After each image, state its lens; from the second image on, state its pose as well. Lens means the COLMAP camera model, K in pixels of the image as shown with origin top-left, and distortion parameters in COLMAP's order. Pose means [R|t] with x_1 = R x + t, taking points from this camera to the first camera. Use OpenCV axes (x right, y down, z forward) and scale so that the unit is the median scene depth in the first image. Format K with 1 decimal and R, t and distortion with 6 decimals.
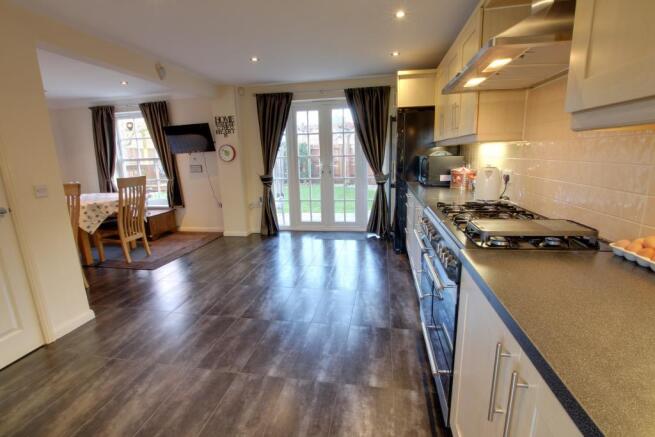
lens RADIAL K [[303.5, 0, 330.7], [0, 303.5, 220.6], [0, 0, 1]] dist [-0.029358, 0.000179]
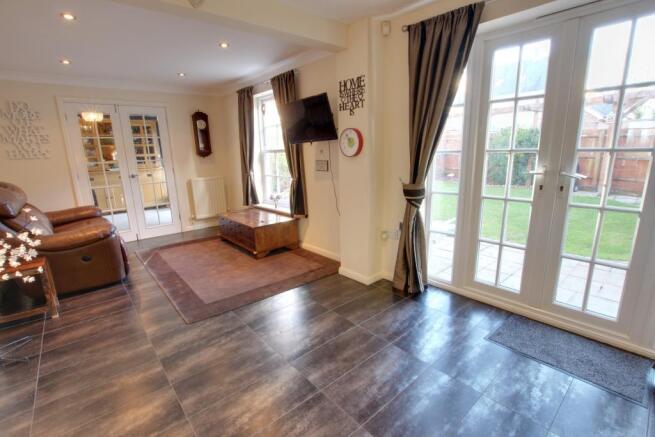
lens RADIAL K [[303.5, 0, 330.7], [0, 303.5, 220.6], [0, 0, 1]] dist [-0.029358, 0.000179]
pose [[0.775152, 0.149881, -0.613739, 0.010486], [-0.132280, 0.988423, 0.074313, -0.106835], [0.617771, 0.023581, 0.786004, 0.492903]]
